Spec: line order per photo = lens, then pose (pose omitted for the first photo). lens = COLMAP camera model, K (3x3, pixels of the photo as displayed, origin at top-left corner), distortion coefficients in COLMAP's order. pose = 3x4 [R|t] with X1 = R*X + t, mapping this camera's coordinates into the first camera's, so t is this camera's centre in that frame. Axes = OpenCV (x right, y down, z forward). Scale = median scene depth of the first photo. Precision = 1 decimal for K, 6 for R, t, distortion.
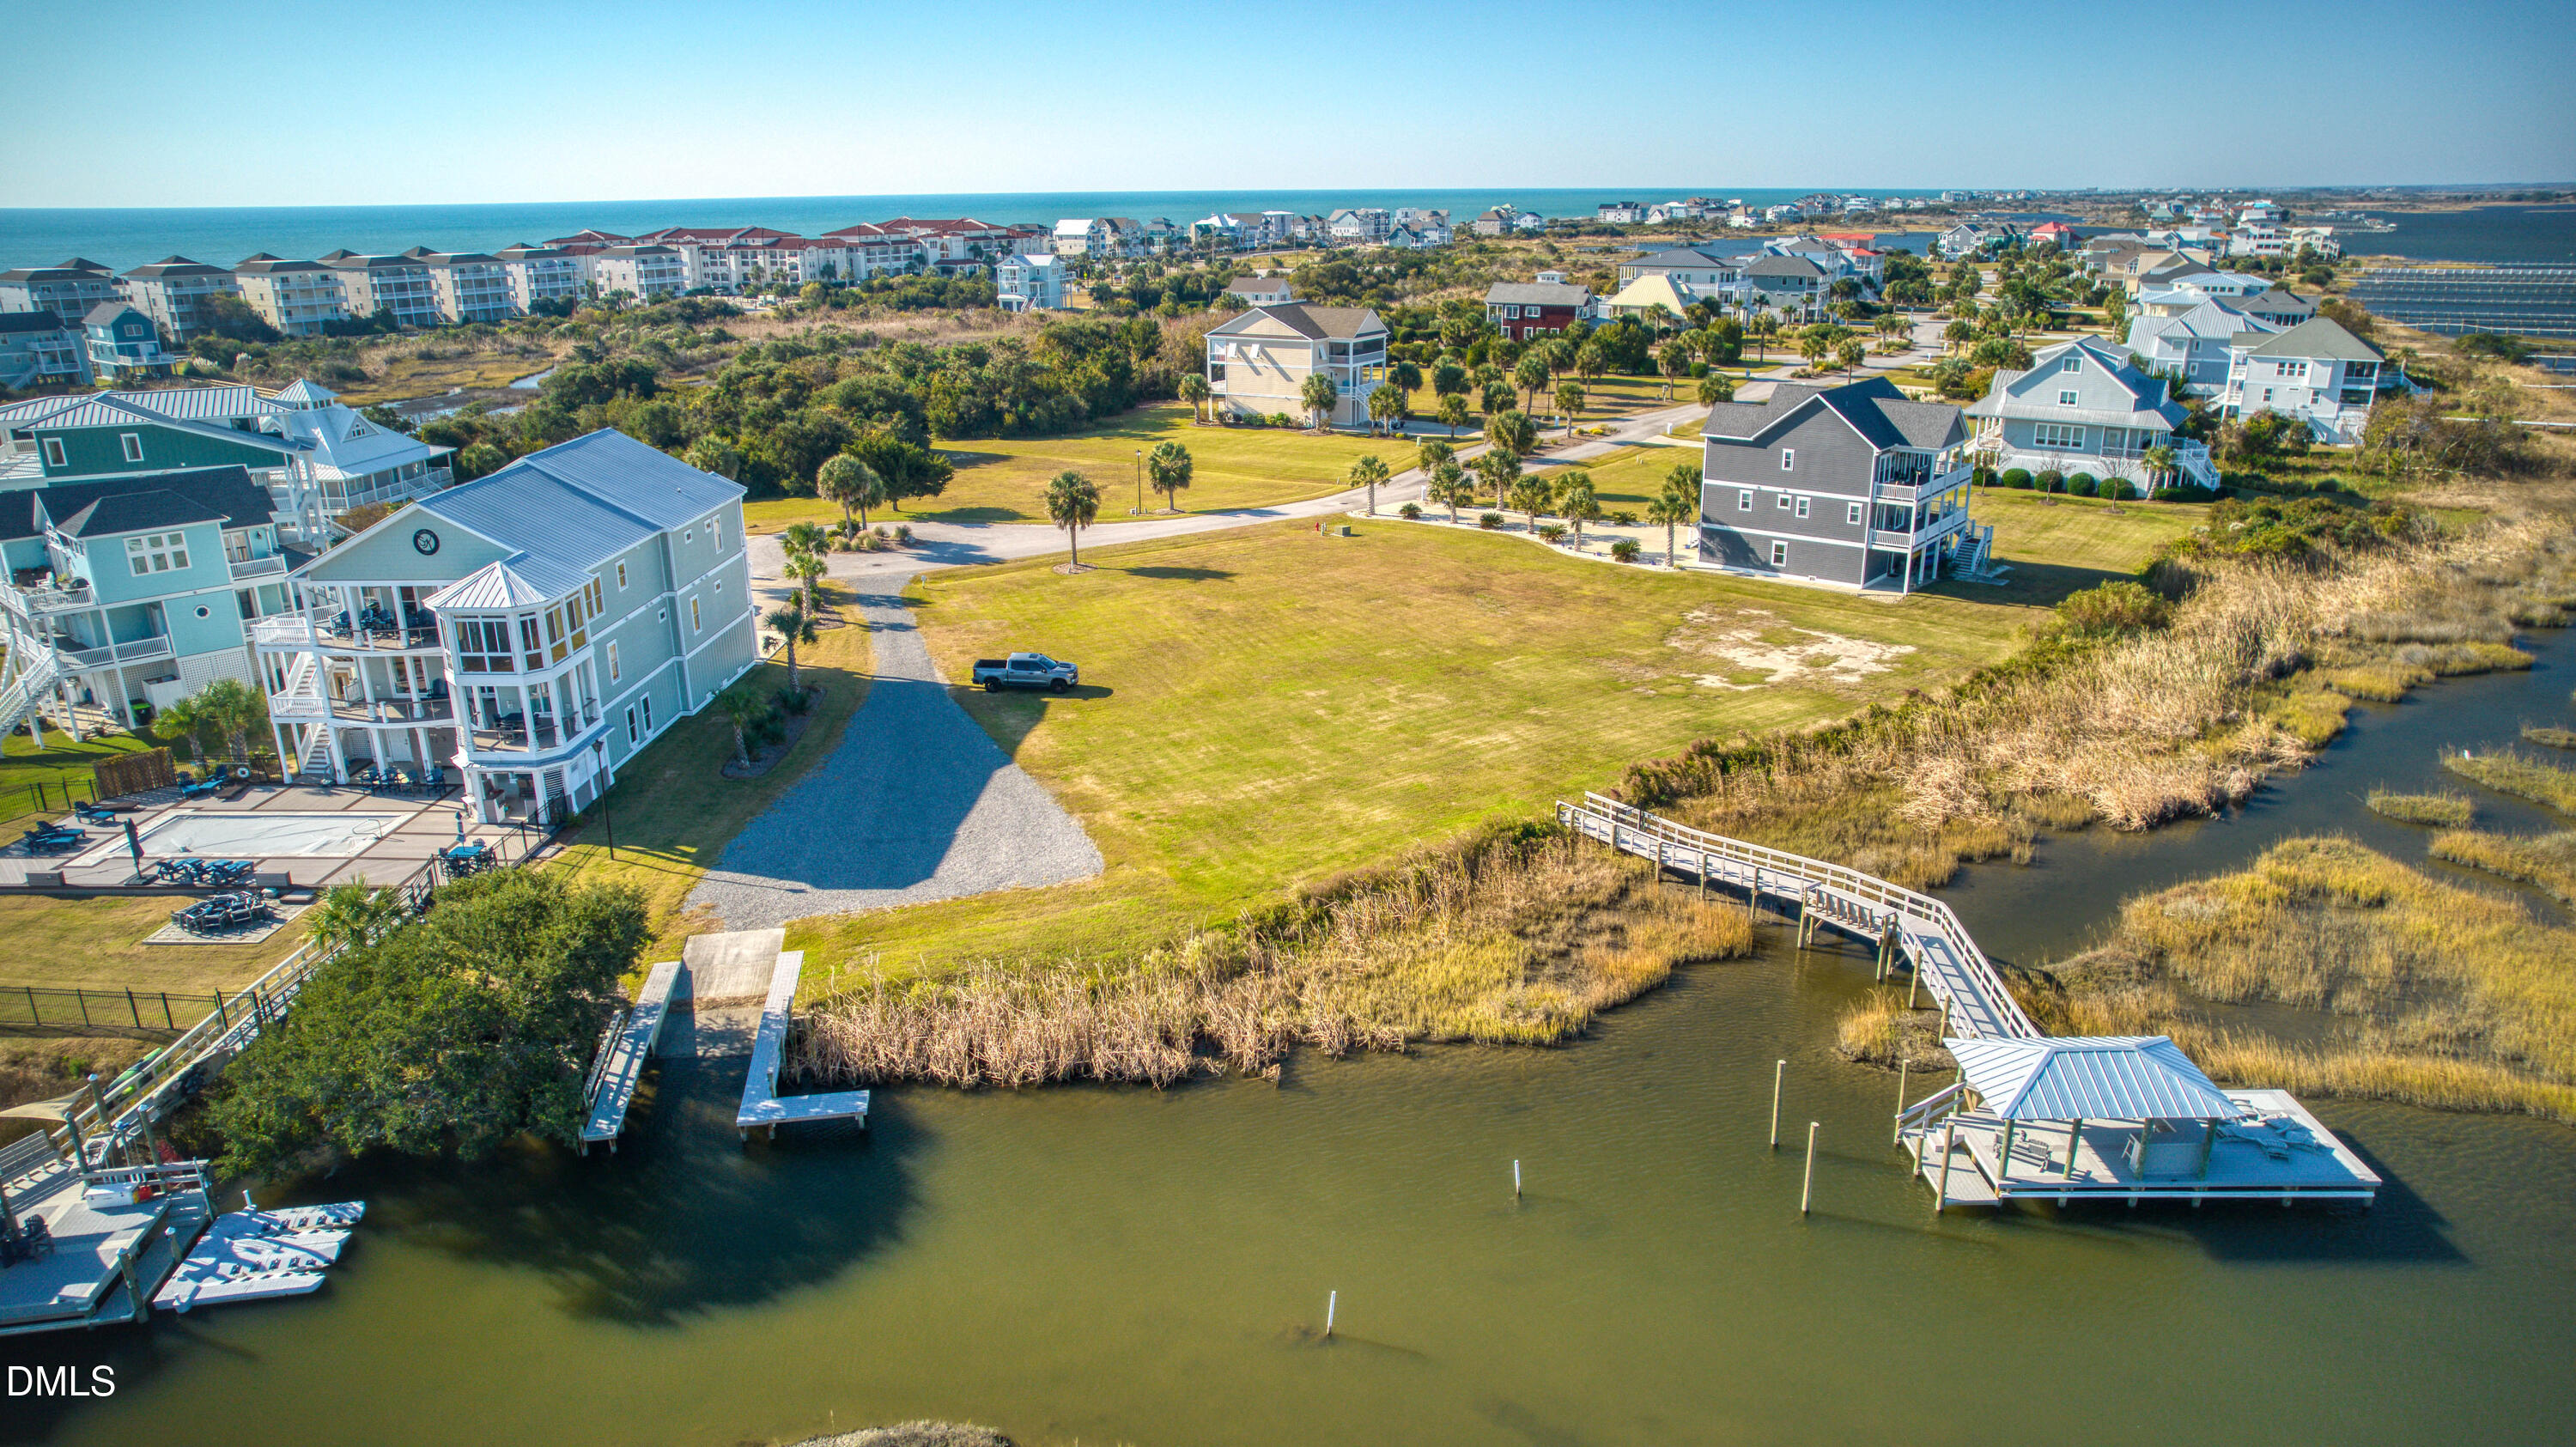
lens RADIAL K [[1654.9, 0, 1293.1], [0, 1654.9, 765.7], [0, 0, 1]] dist [-0.080612, 0.075794]
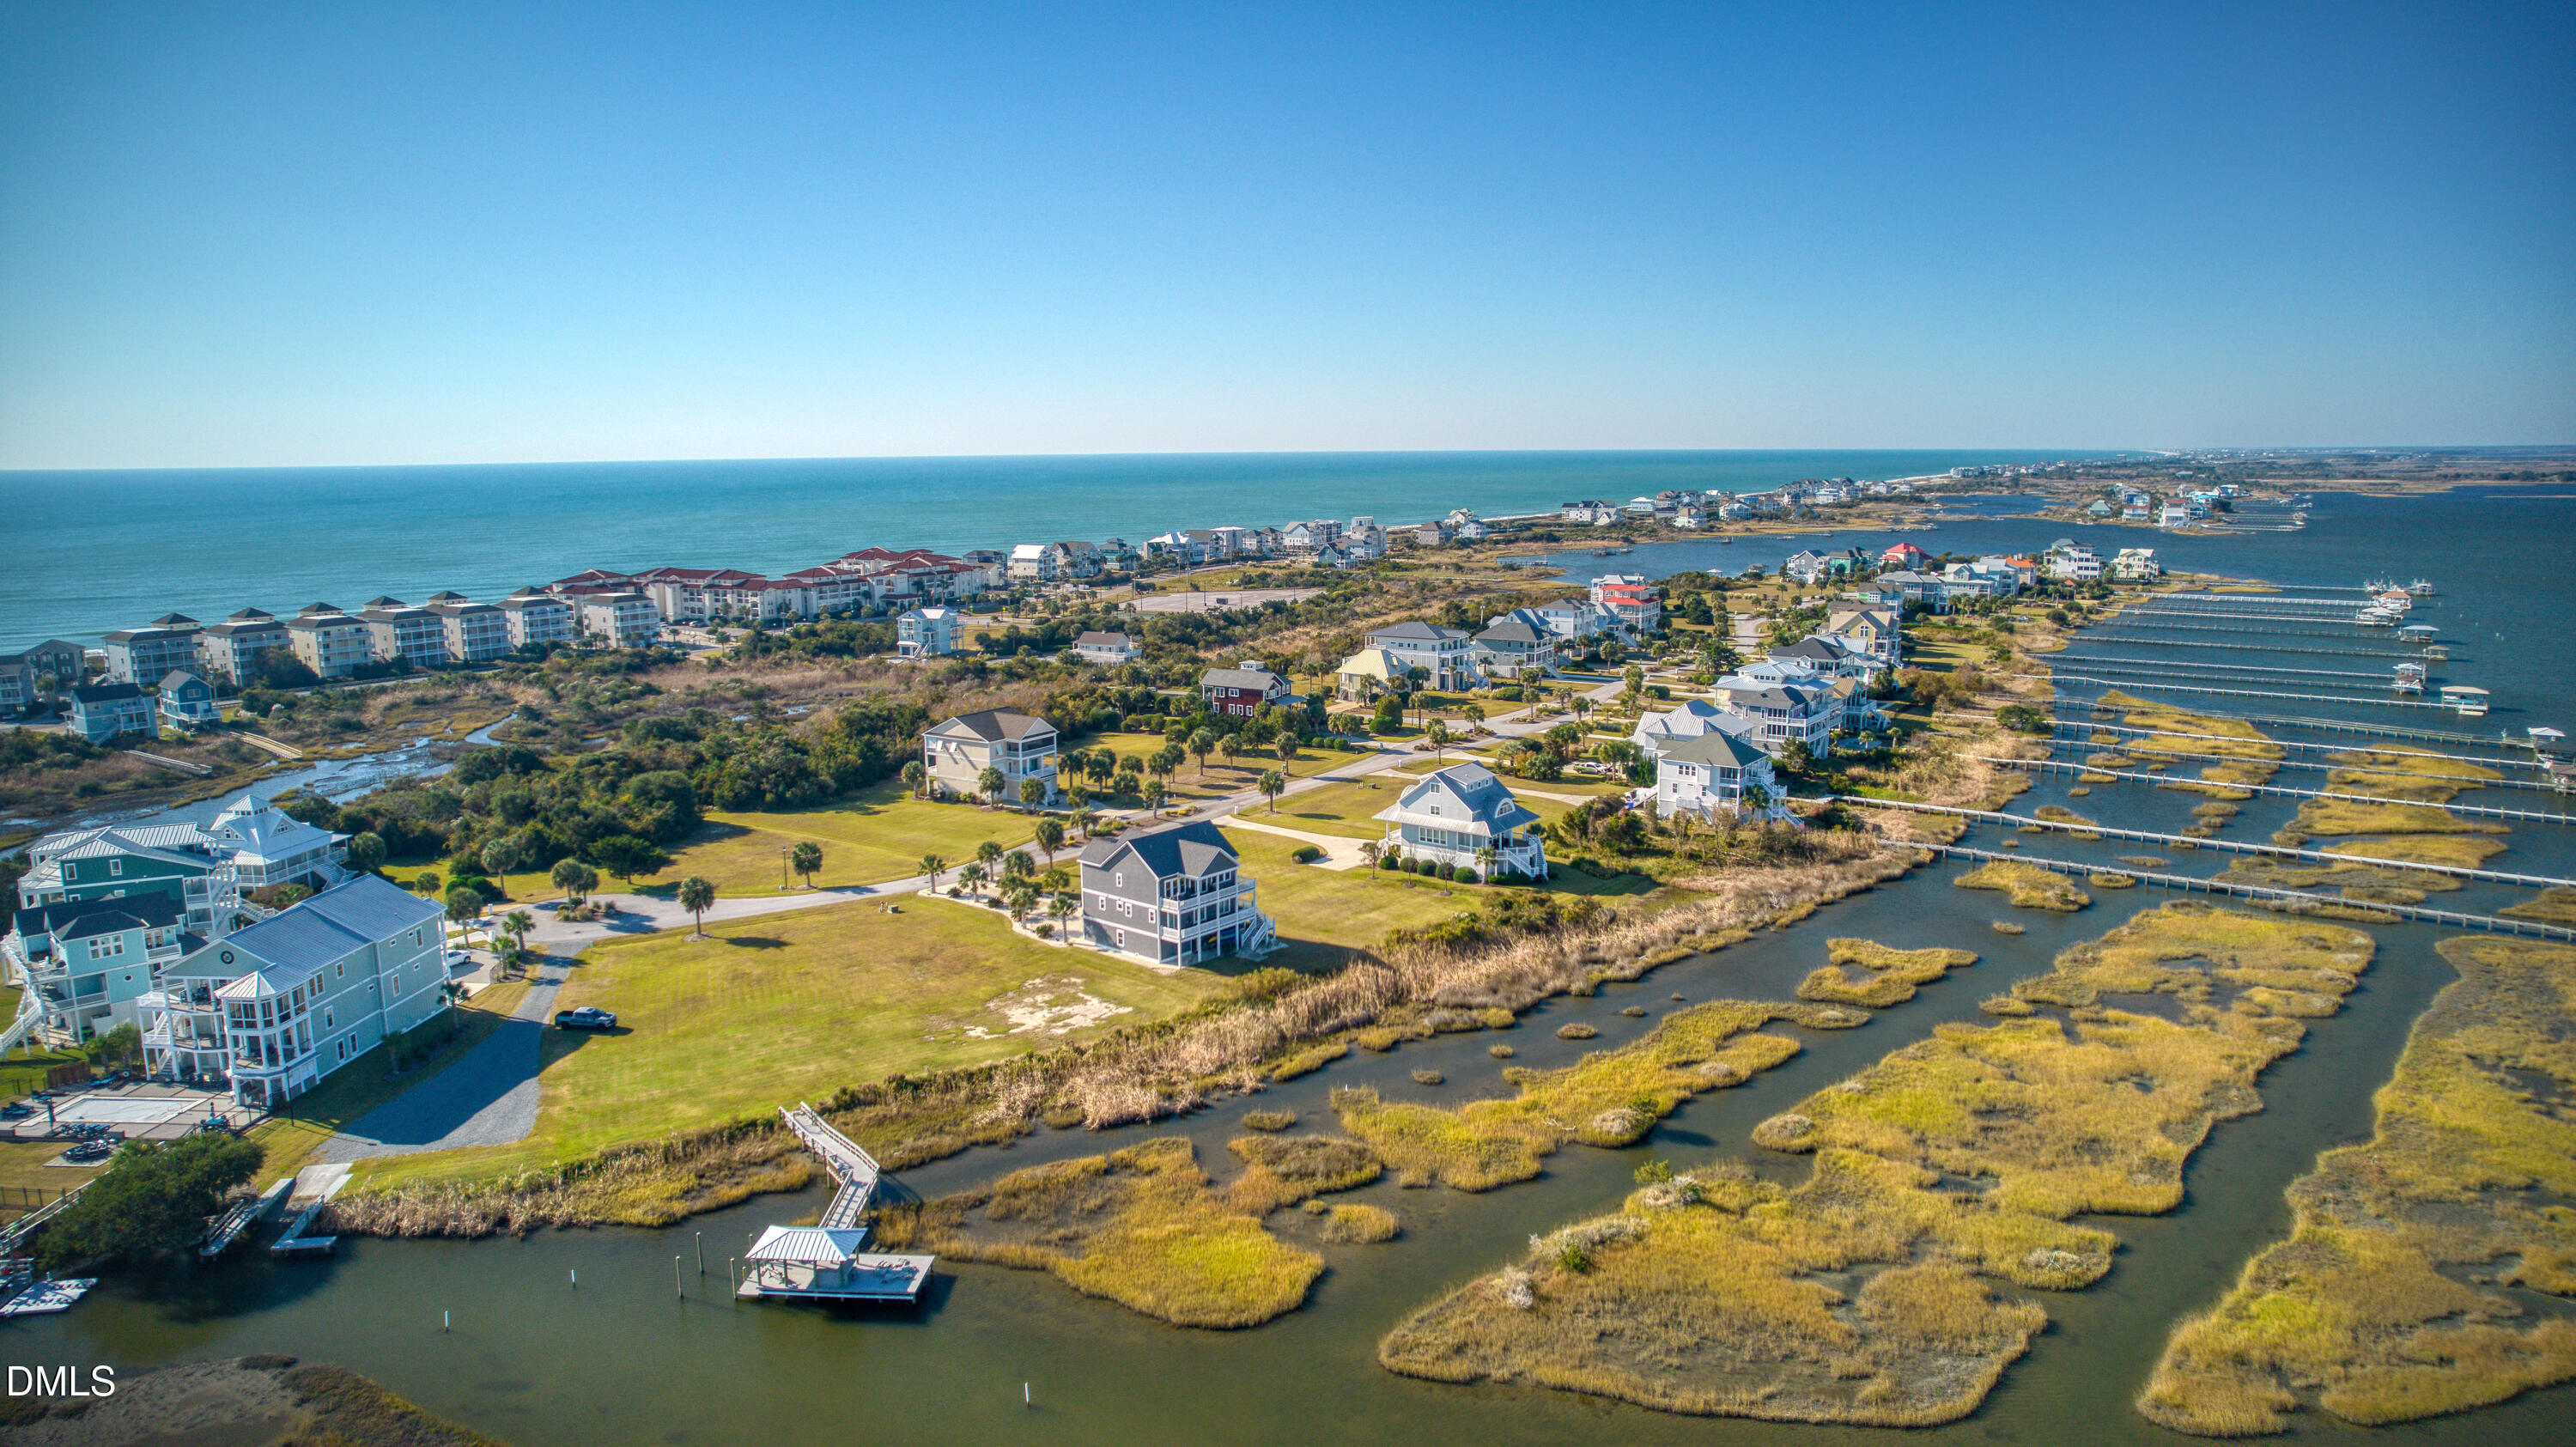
lens RADIAL K [[1654.9, 0, 1293.1], [0, 1654.9, 765.7], [0, 0, 1]] dist [-0.080612, 0.075794]
pose [[0.998979, 0.008116, -0.044436, 0.651403], [-0.014571, 0.989037, -0.146948, -0.077120], [0.042756, 0.147446, 0.988146, -0.707035]]
